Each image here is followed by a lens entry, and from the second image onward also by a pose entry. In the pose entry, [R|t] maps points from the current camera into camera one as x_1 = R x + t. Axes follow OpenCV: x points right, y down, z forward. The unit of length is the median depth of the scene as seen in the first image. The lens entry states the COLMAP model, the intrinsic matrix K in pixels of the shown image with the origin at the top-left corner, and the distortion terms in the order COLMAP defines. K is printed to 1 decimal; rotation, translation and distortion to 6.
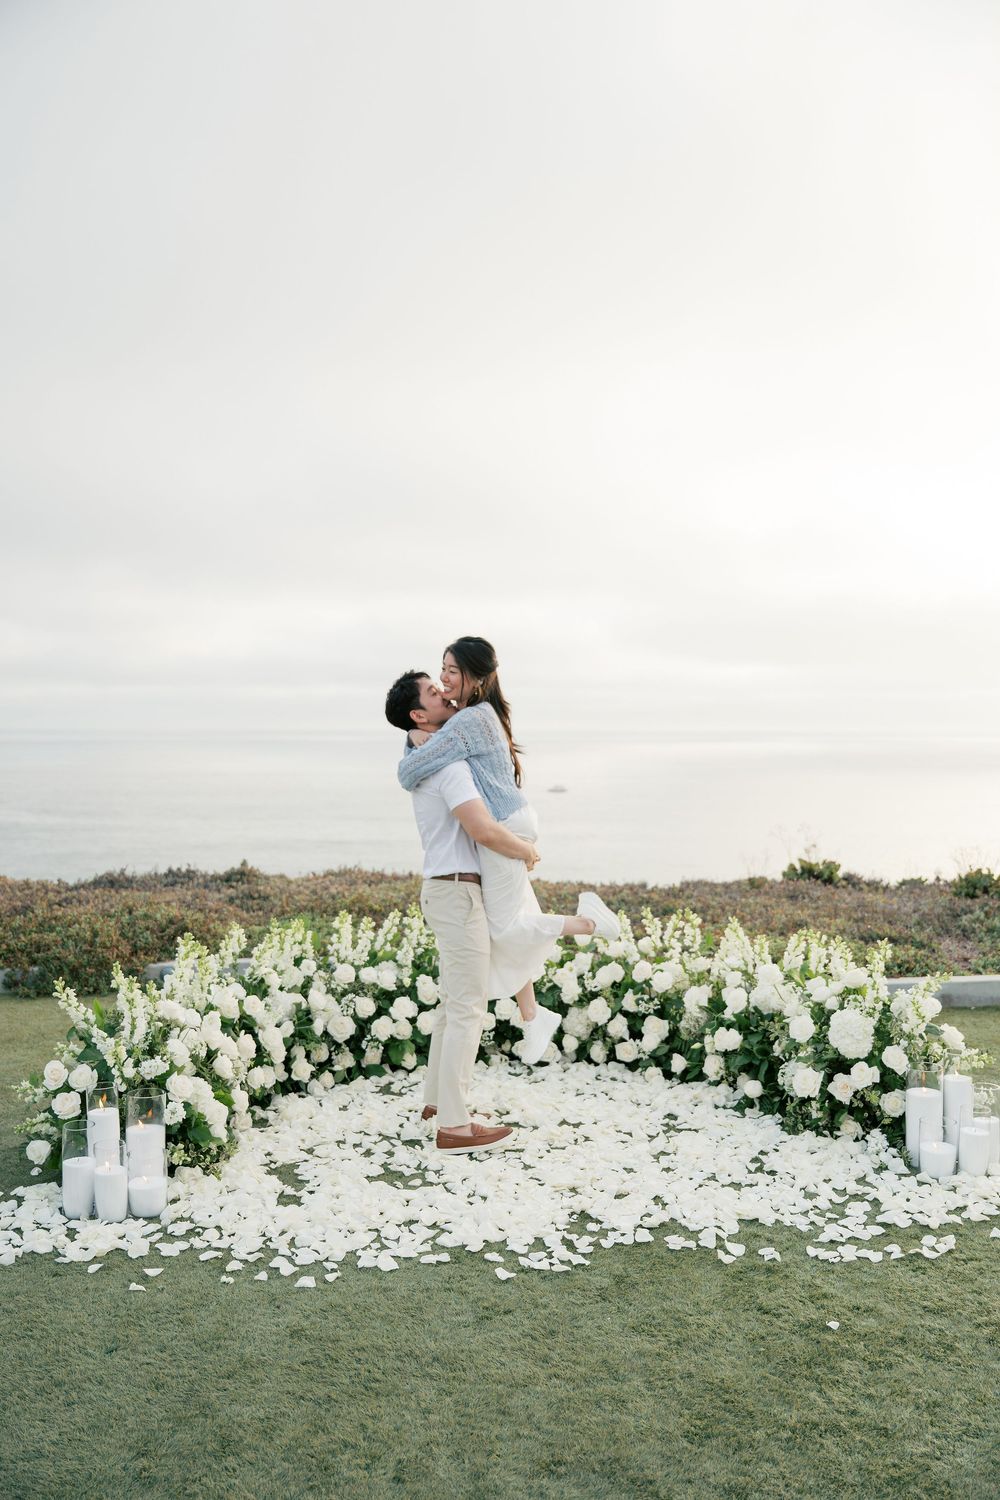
lens RADIAL K [[1372.7, 0, 521.2], [0, 1372.7, 747.0], [0, 0, 1]] dist [-0.001497, -0.003726]
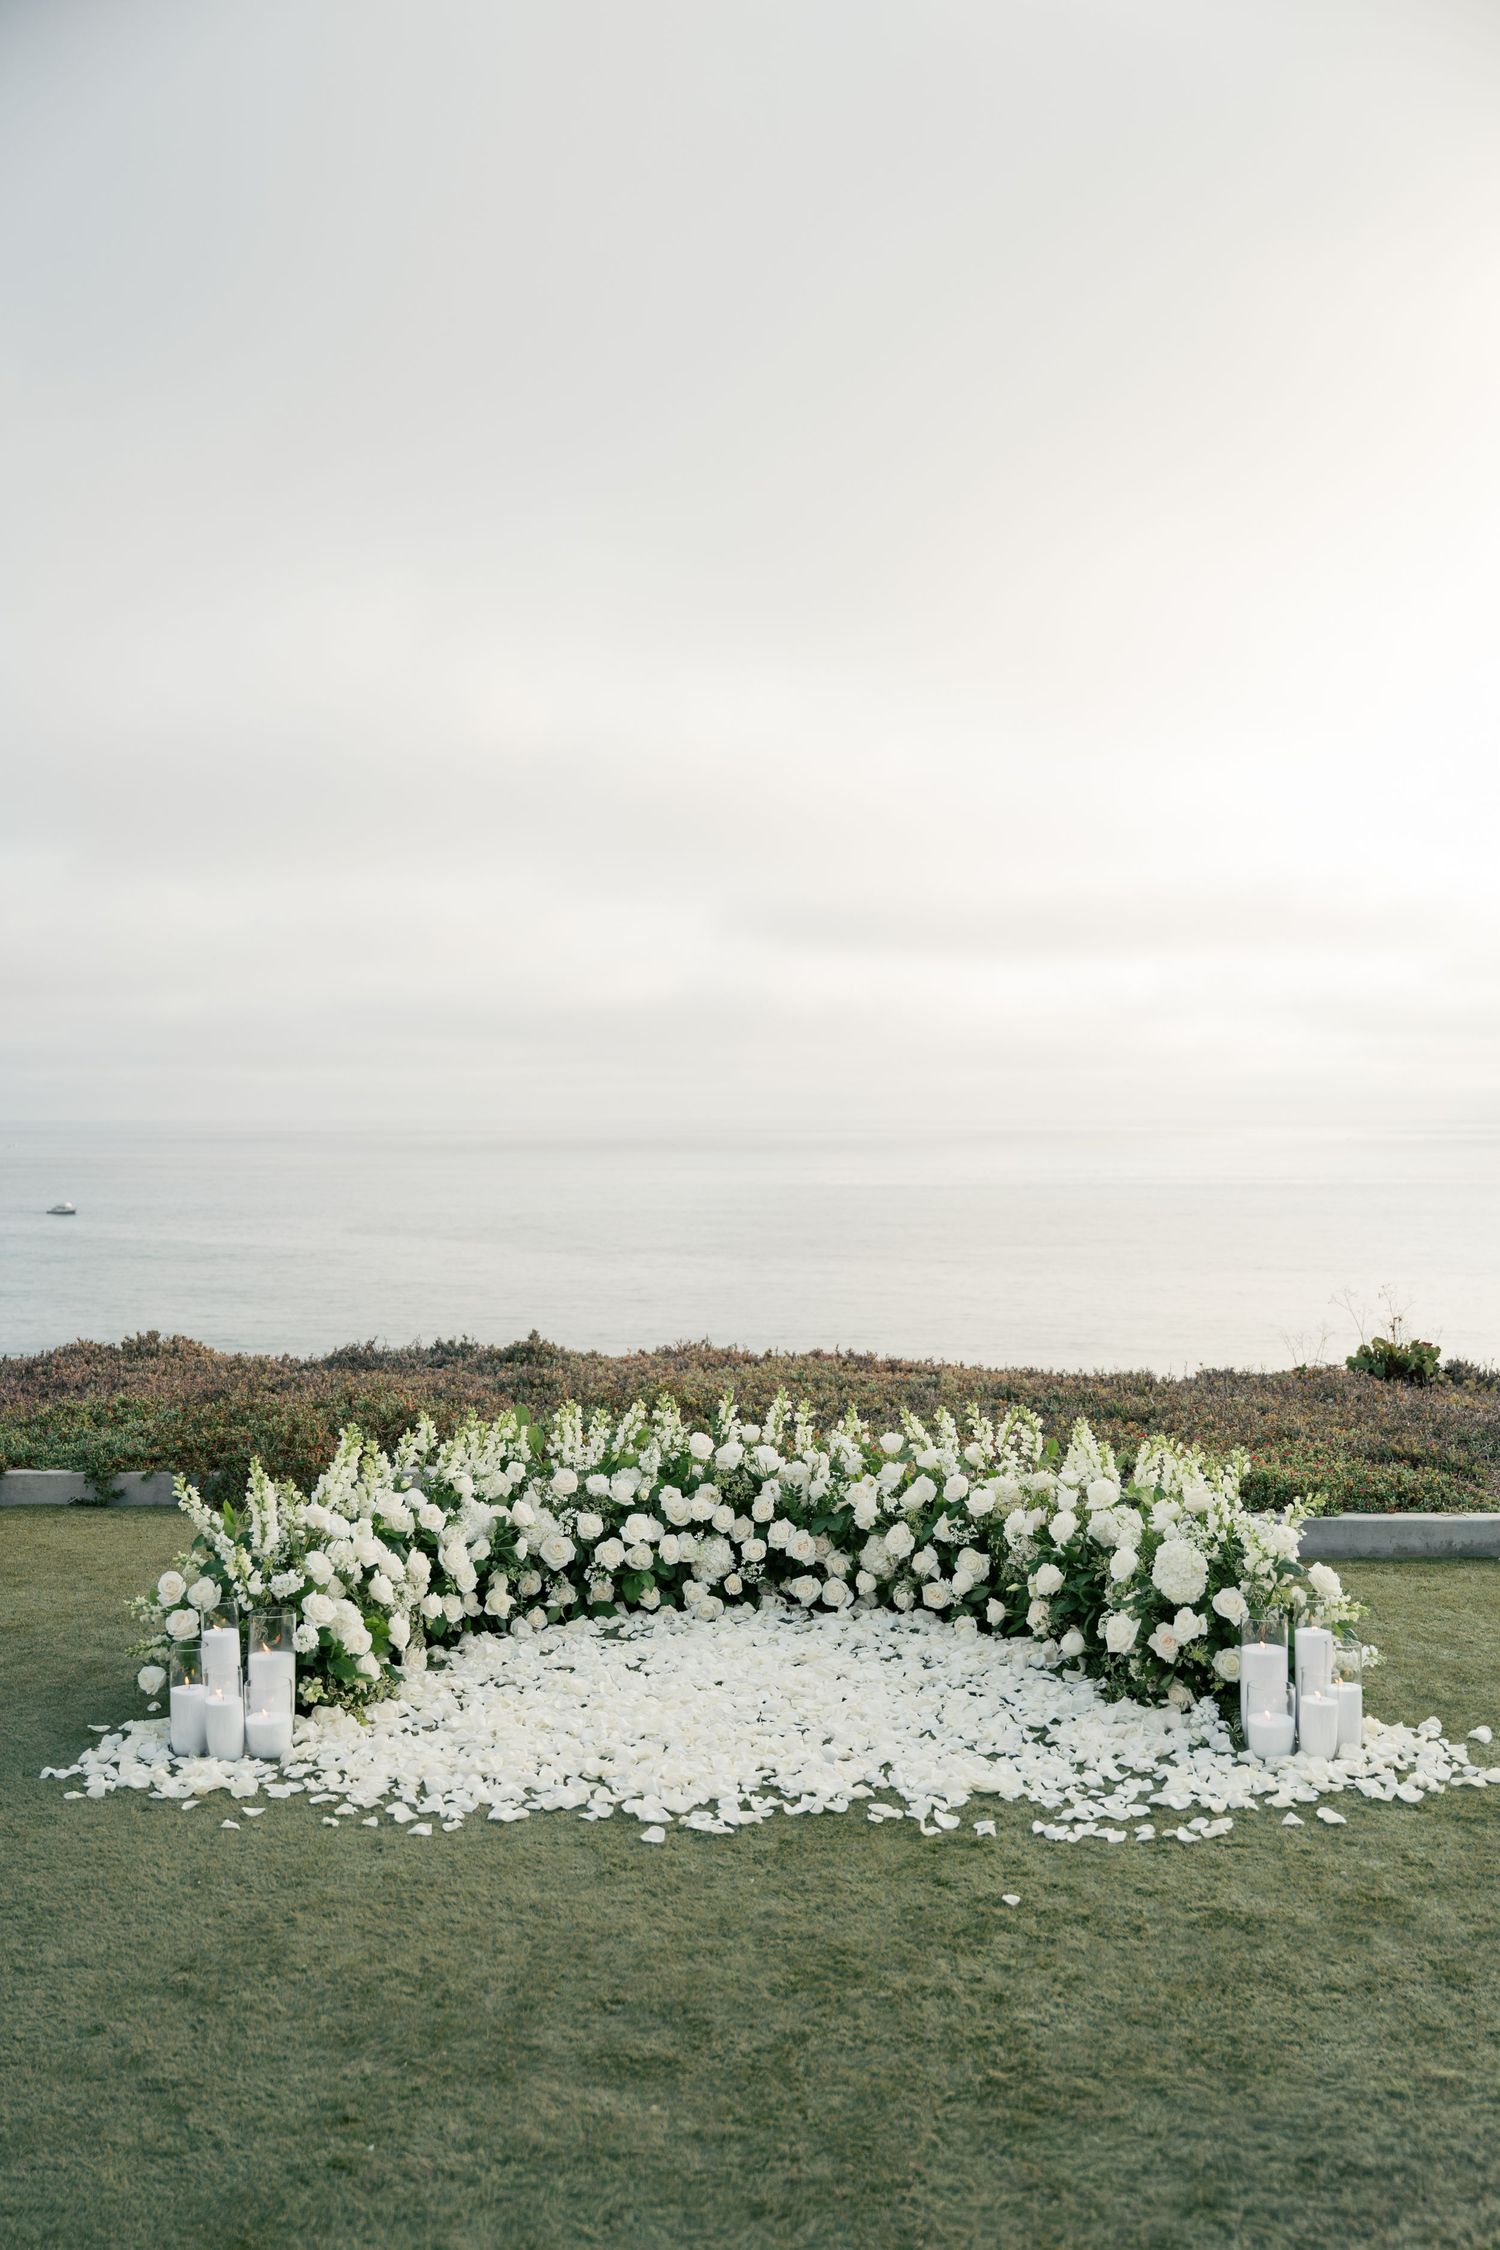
lens RADIAL K [[2264.6, 0, 762.2], [0, 2264.6, 1126.3], [0, 0, 1]] dist [-0.002833, 0.004102]
pose [[0.987696, -0.002445, -0.156368, 0.186180], [0.001106, 0.999962, -0.008647, -0.023551], [0.156384, 0.008368, 0.987661, -0.245138]]
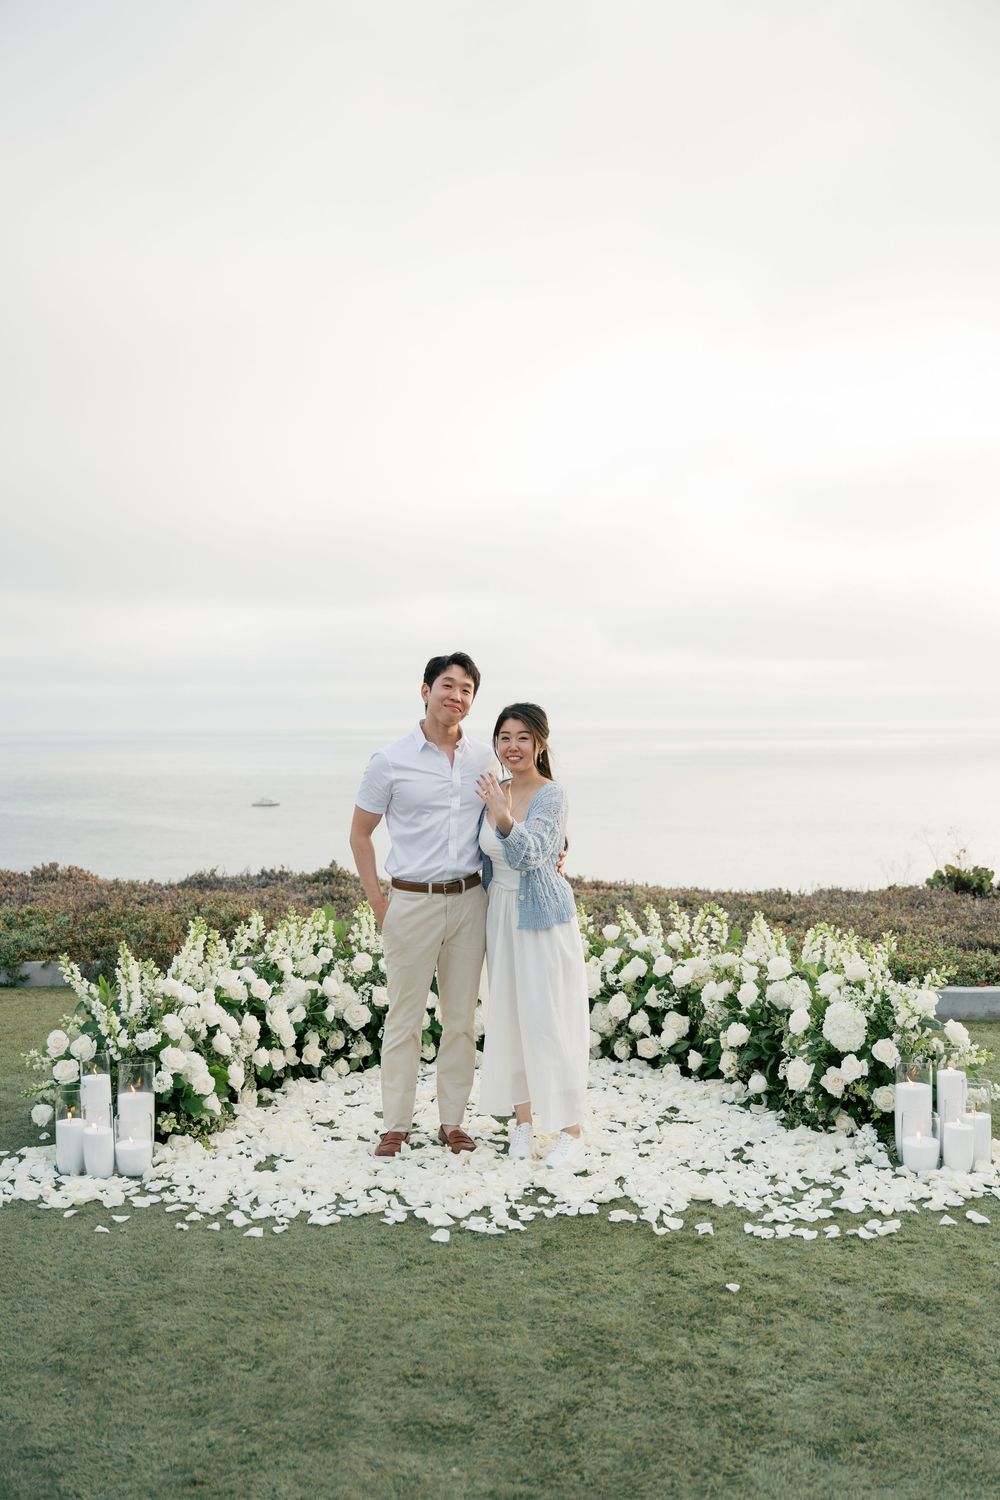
lens RADIAL K [[1568.2, 0, 499.5], [0, 1568.2, 732.4], [0, 0, 1]] dist [-0.000925, -0.003851]
pose [[0.989113, -0.005488, -0.147058, 0.145208], [0.004002, 0.999938, -0.010401, 0.009708], [0.147106, 0.009699, 0.989073, -0.124513]]
